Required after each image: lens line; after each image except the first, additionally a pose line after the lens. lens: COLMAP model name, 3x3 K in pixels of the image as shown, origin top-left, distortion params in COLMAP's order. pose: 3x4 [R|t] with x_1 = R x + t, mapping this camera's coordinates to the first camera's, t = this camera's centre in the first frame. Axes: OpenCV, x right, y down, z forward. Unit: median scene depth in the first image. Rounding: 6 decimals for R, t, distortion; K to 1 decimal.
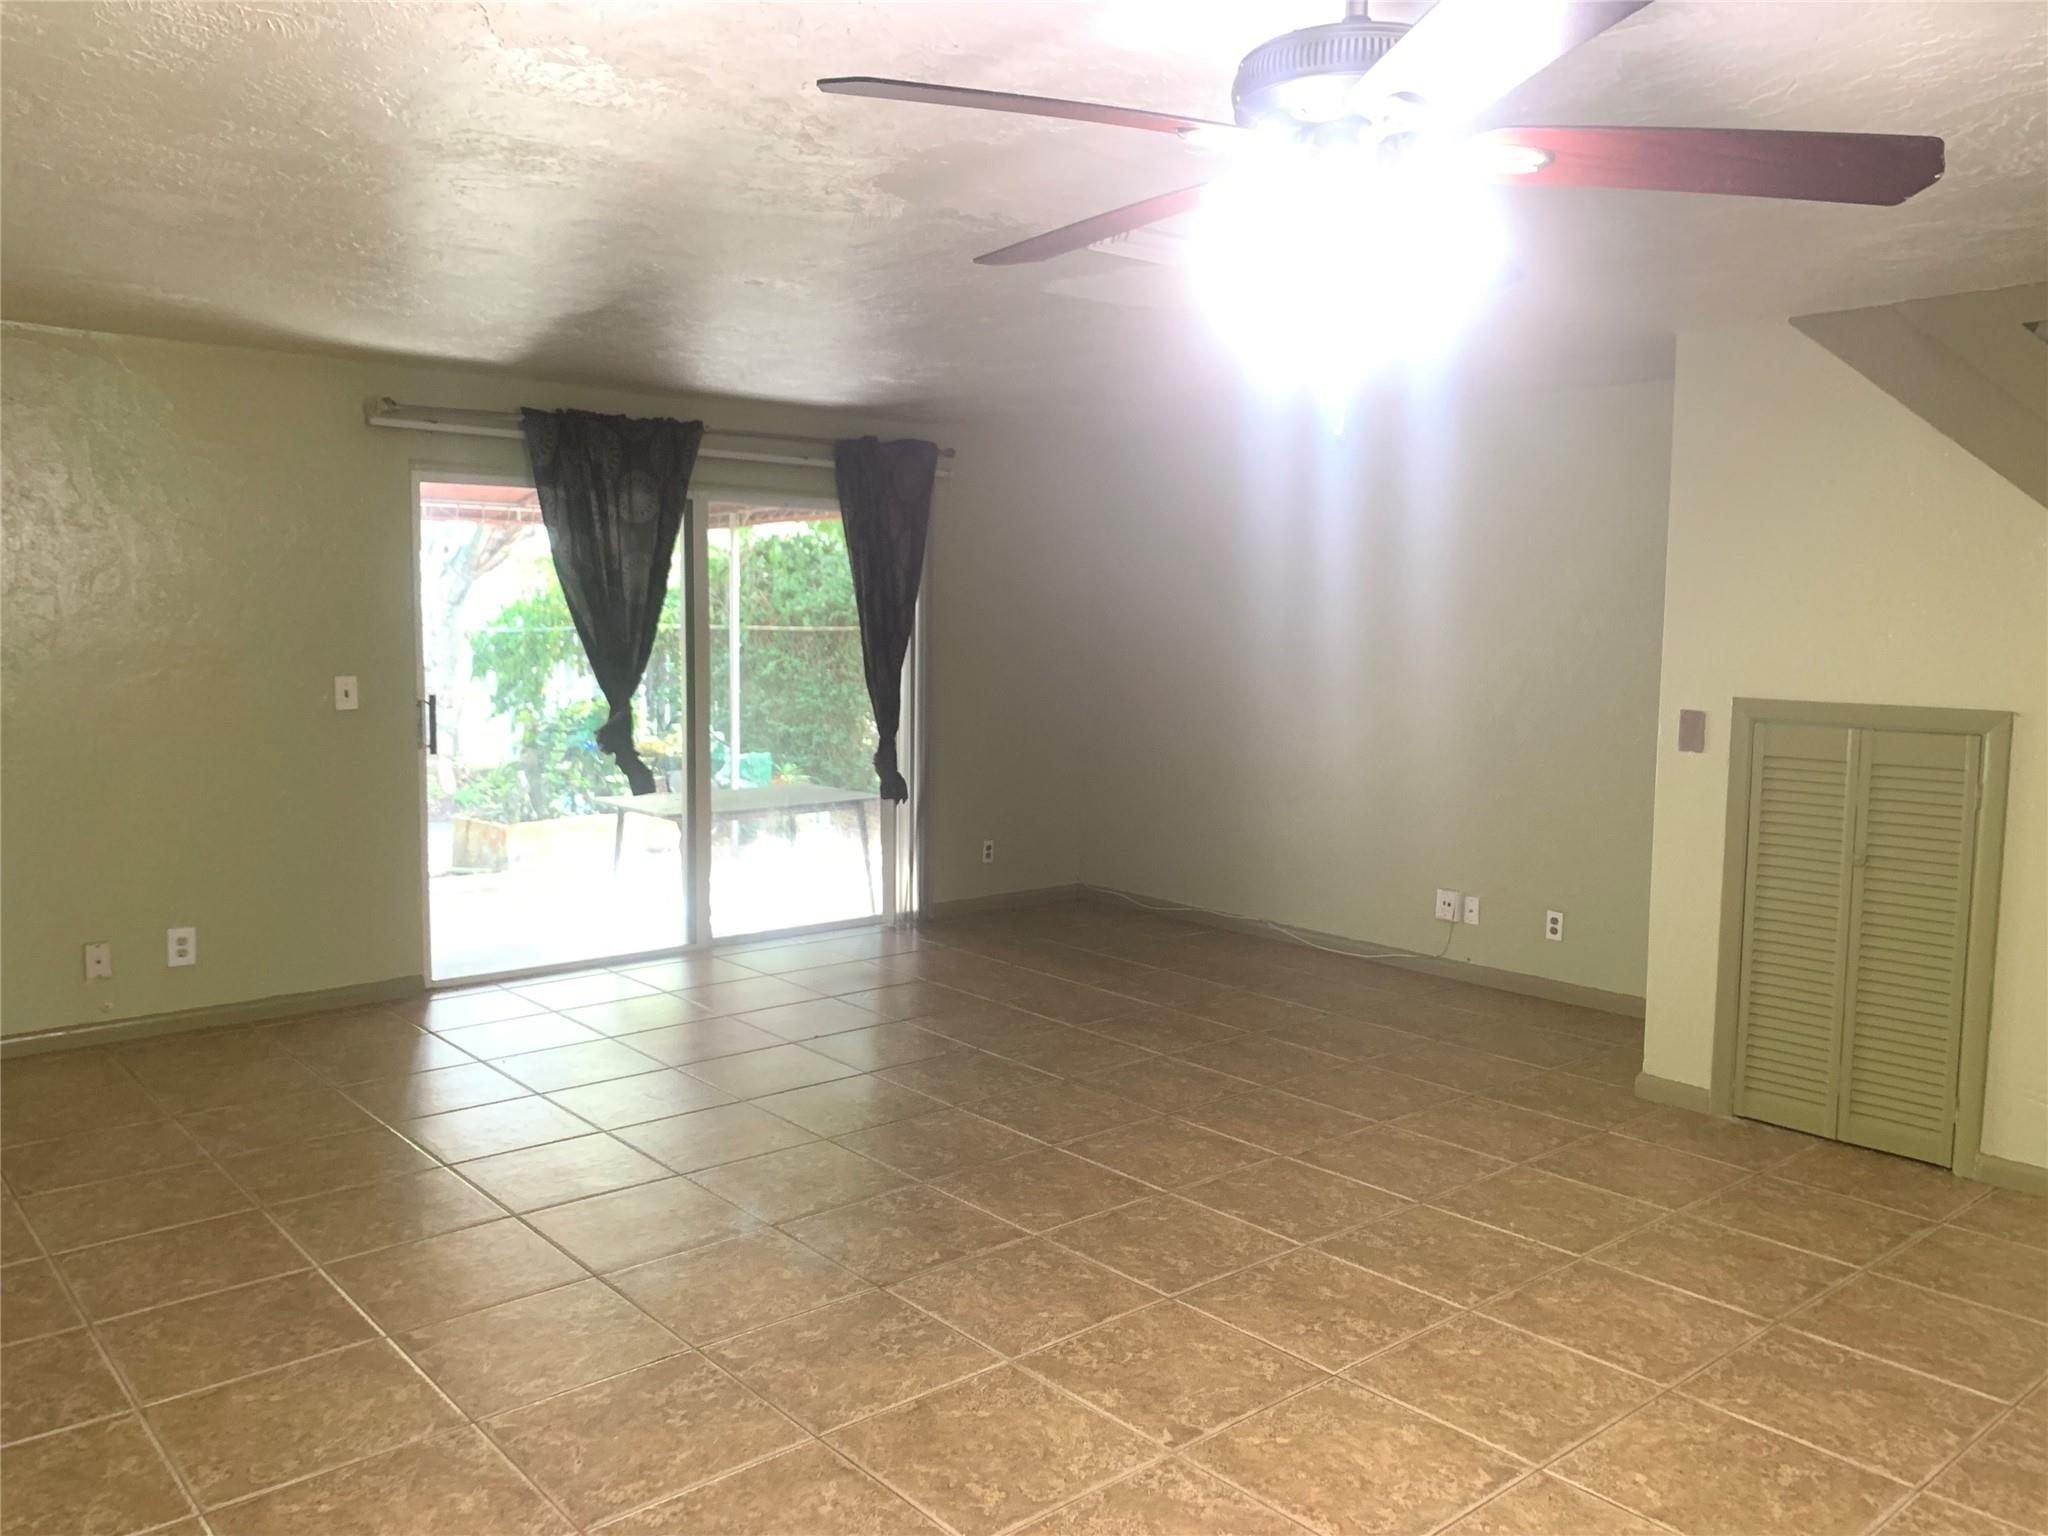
lens RADIAL K [[1580.9, 0, 1034.6], [0, 1580.9, 760.3], [0, 0, 1]] dist [0.015240, 0.000272]
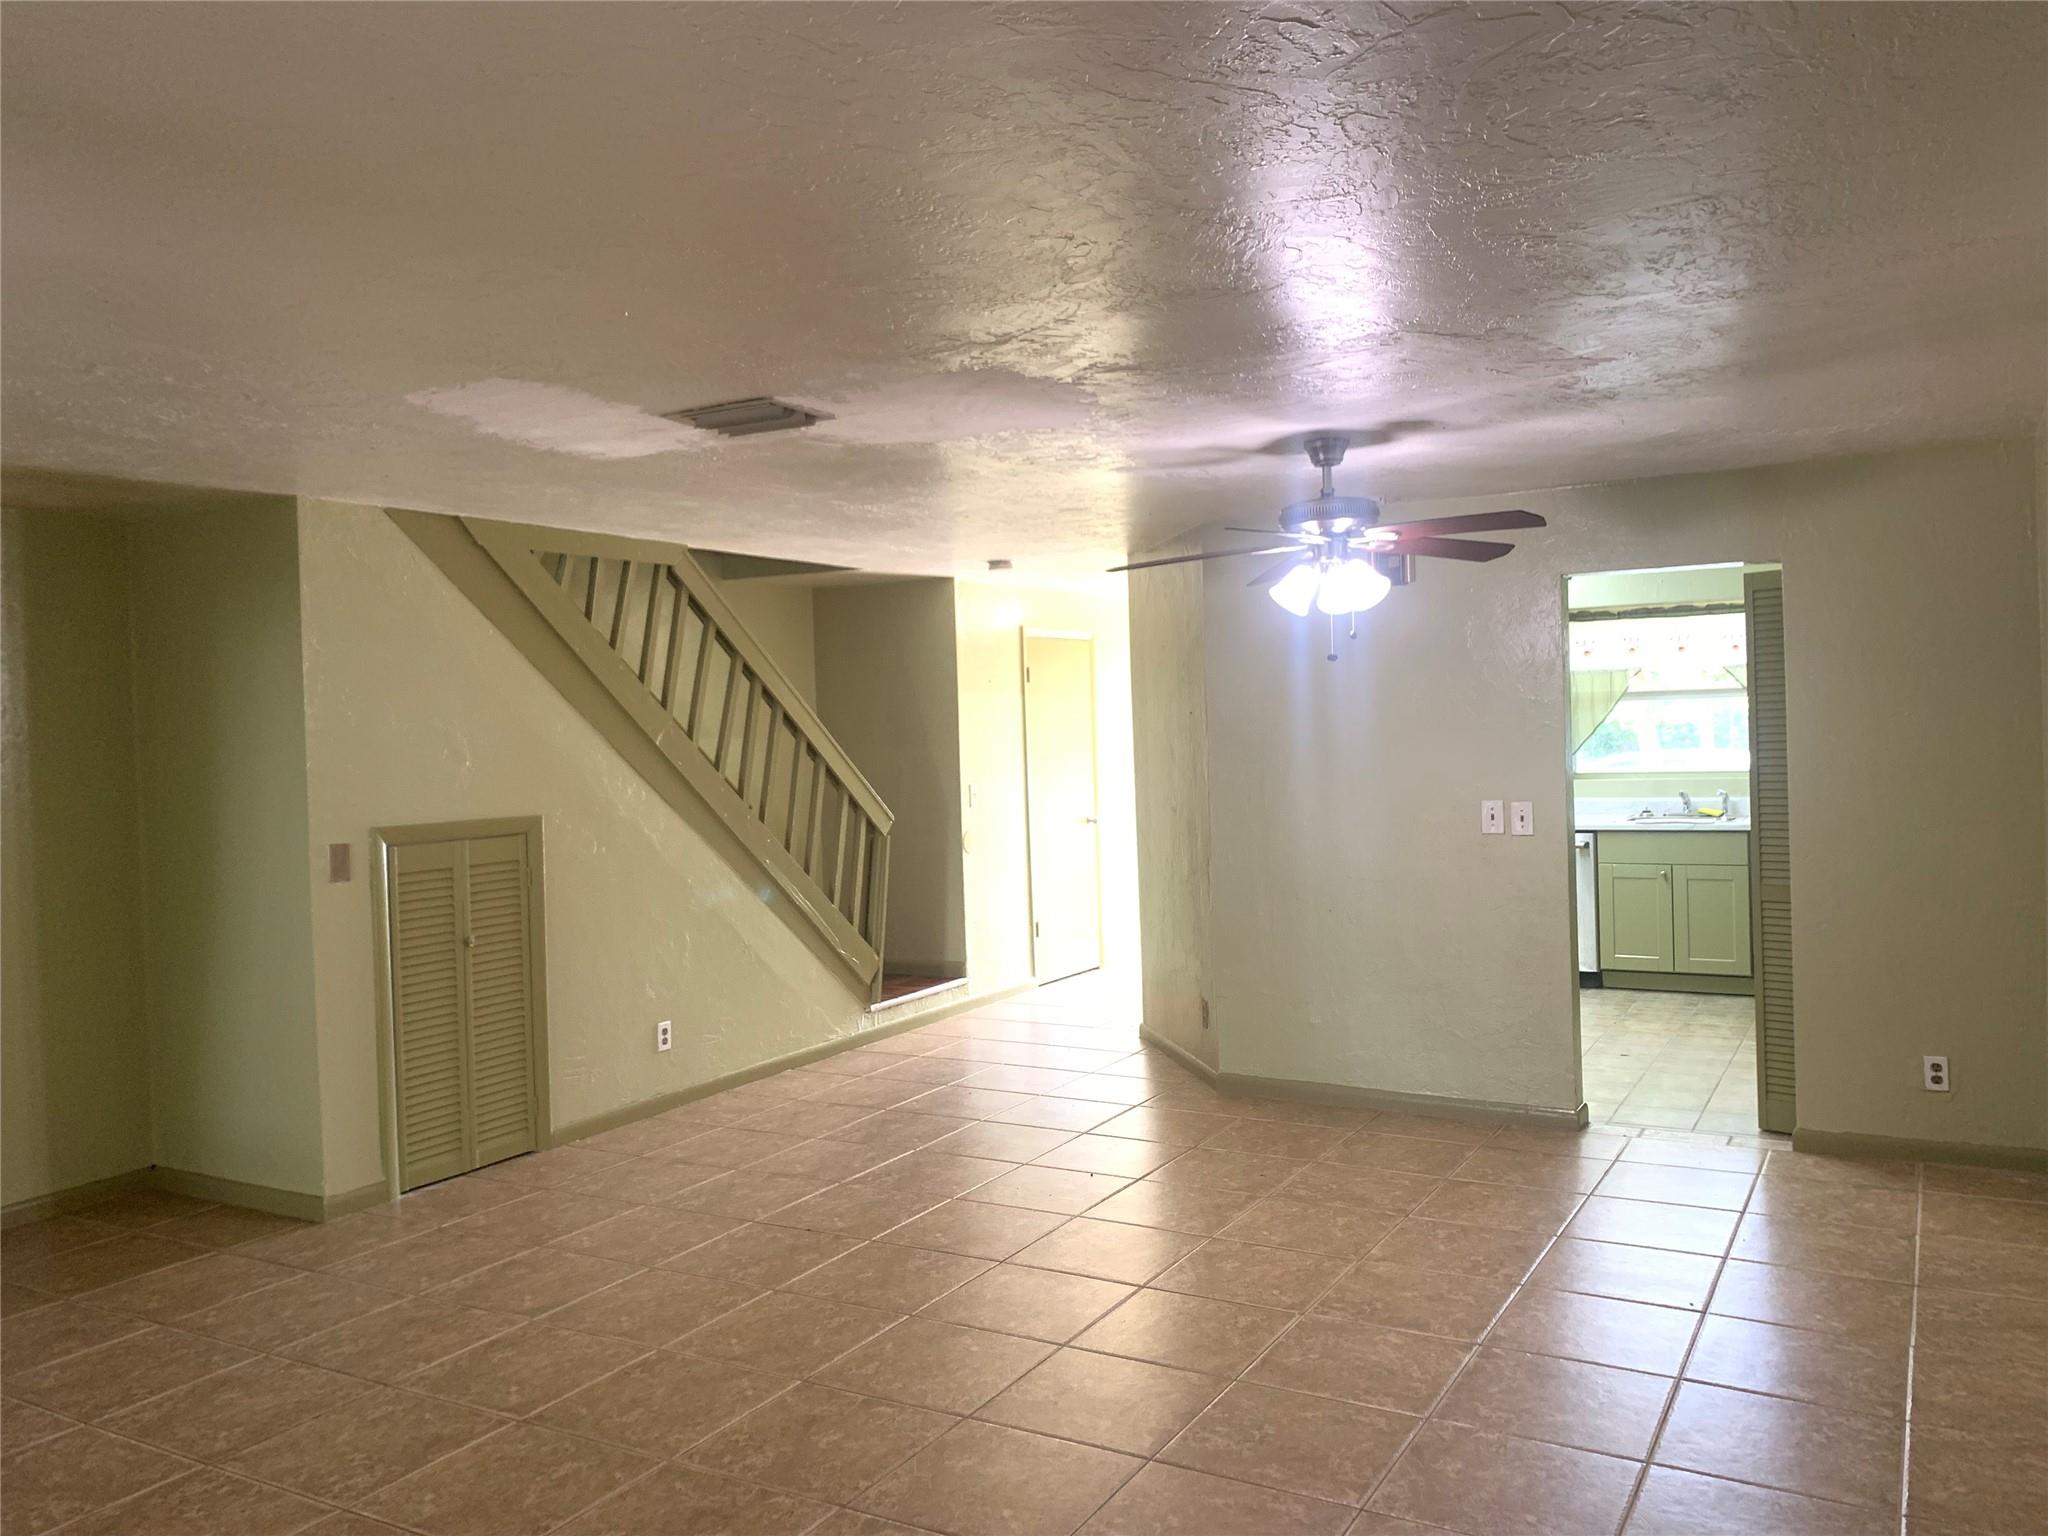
lens RADIAL K [[1580.9, 0, 1034.6], [0, 1580.9, 760.3], [0, 0, 1]] dist [0.015240, 0.000272]
pose [[-0.337841, -0.017608, 0.941039, -1.011698], [0.113221, 0.991804, 0.059205, -0.129391], [-0.934369, 0.126547, -0.333078, 1.197903]]
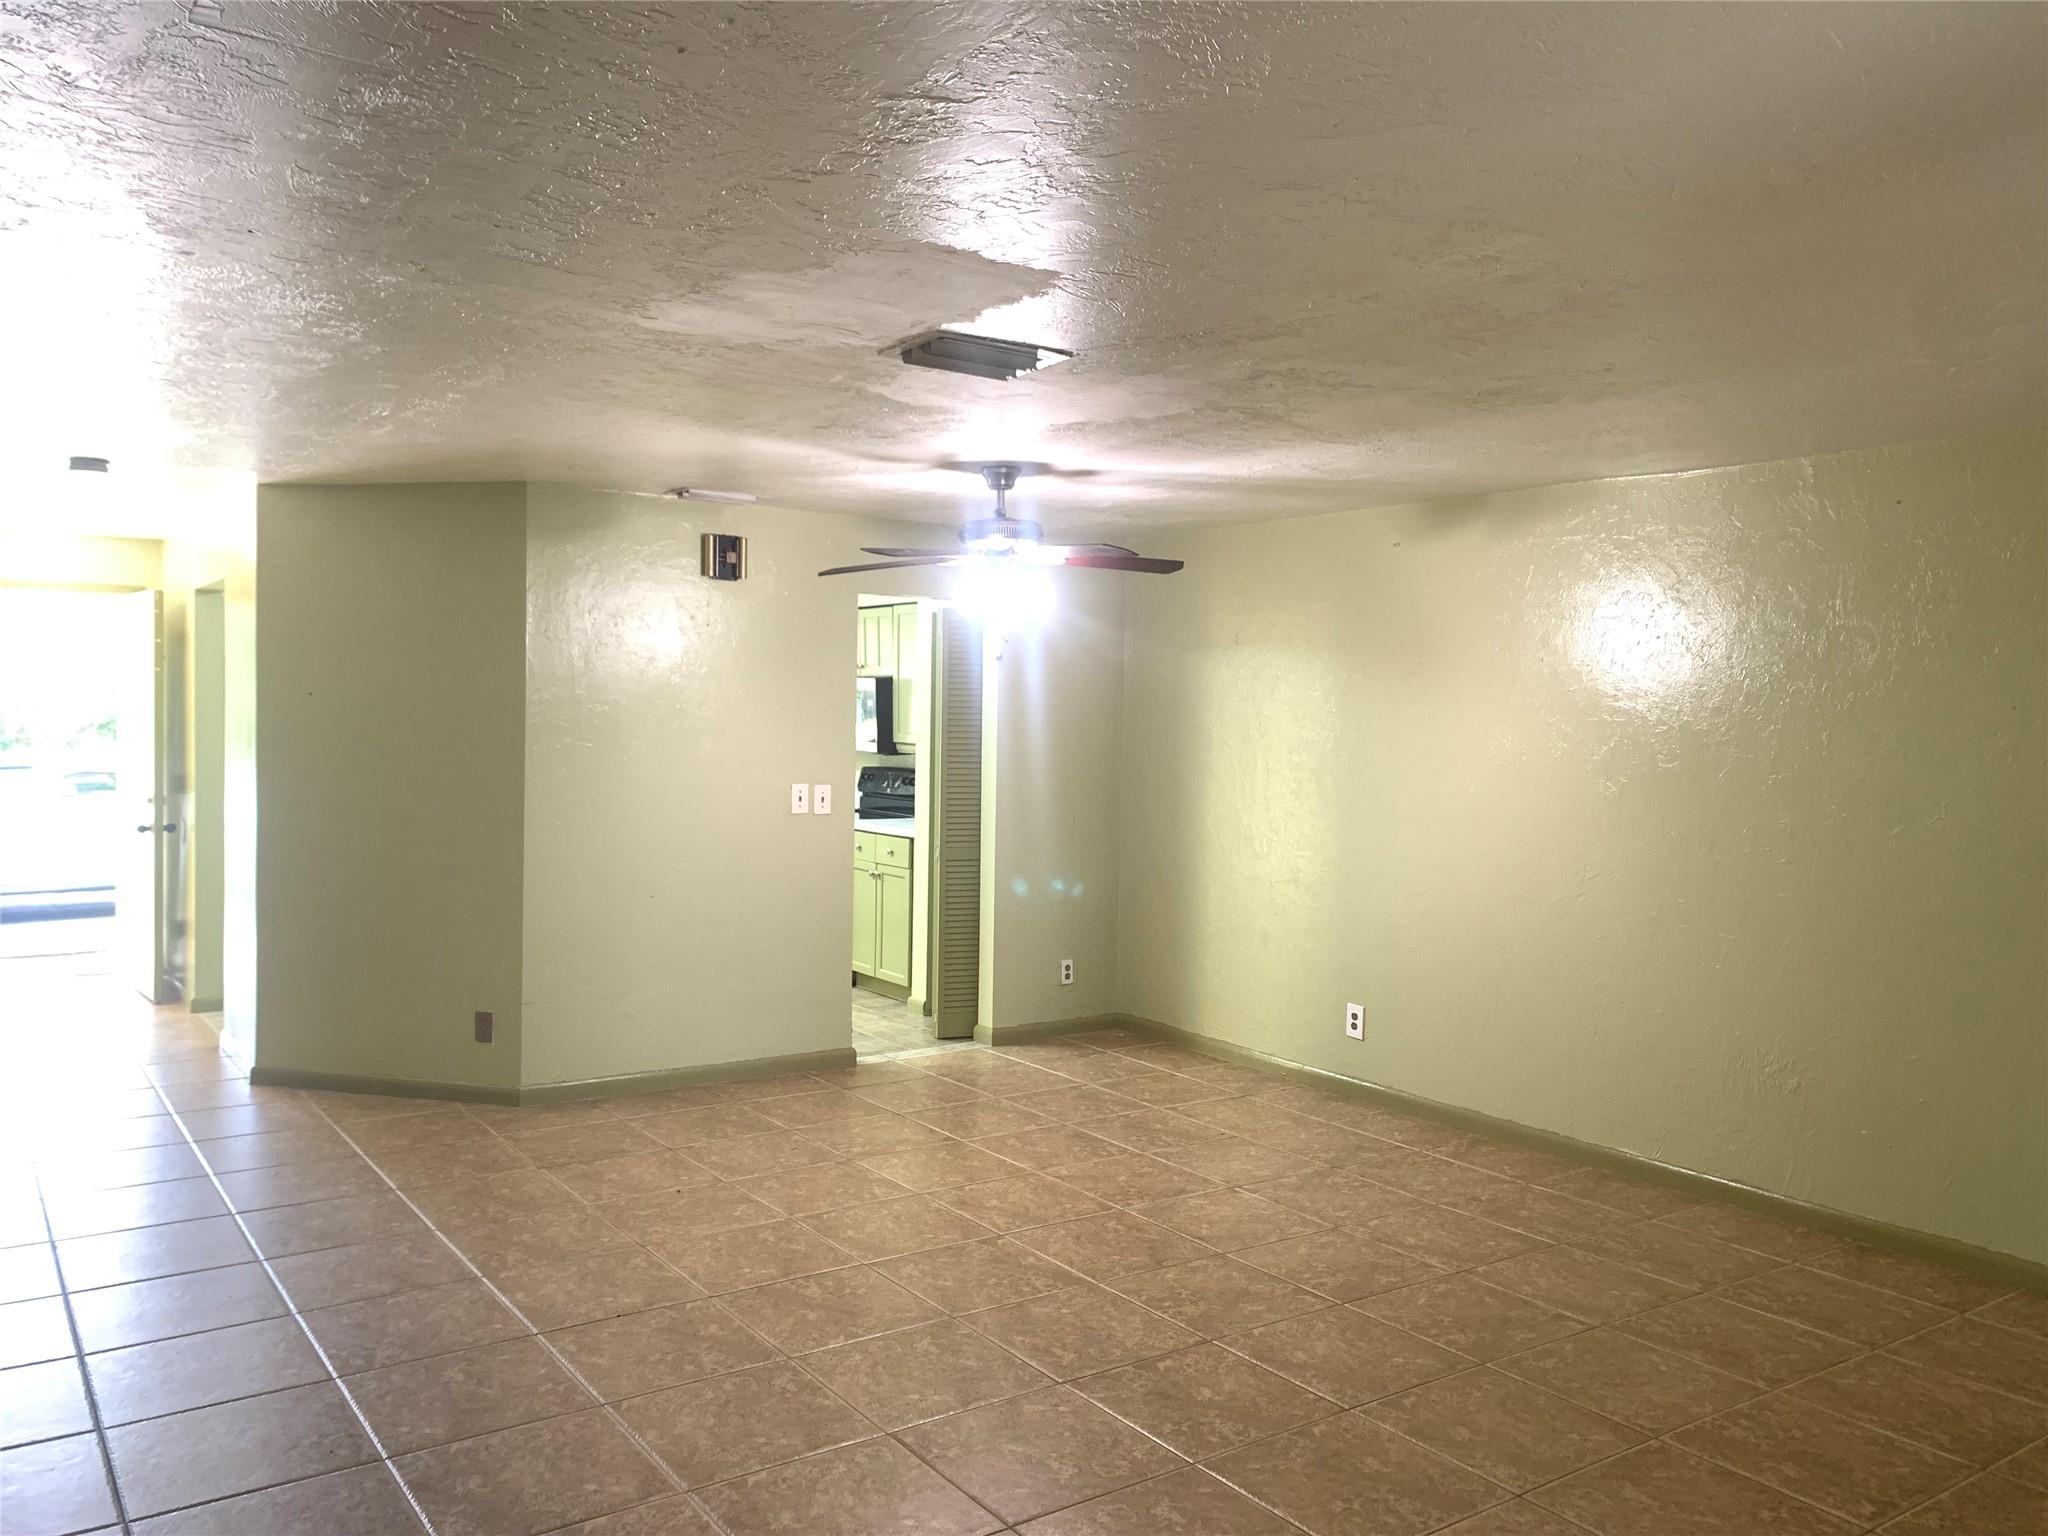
lens RADIAL K [[1567.4, 0, 1024.5], [0, 1567.4, 758.5], [0, 0, 1]] dist [0.118861, -0.210207]
pose [[-0.994937, -0.031445, 0.095452, -0.060274], [-0.019562, 0.992217, 0.122974, -0.195526], [-0.098576, 0.120484, -0.987809, 1.982913]]
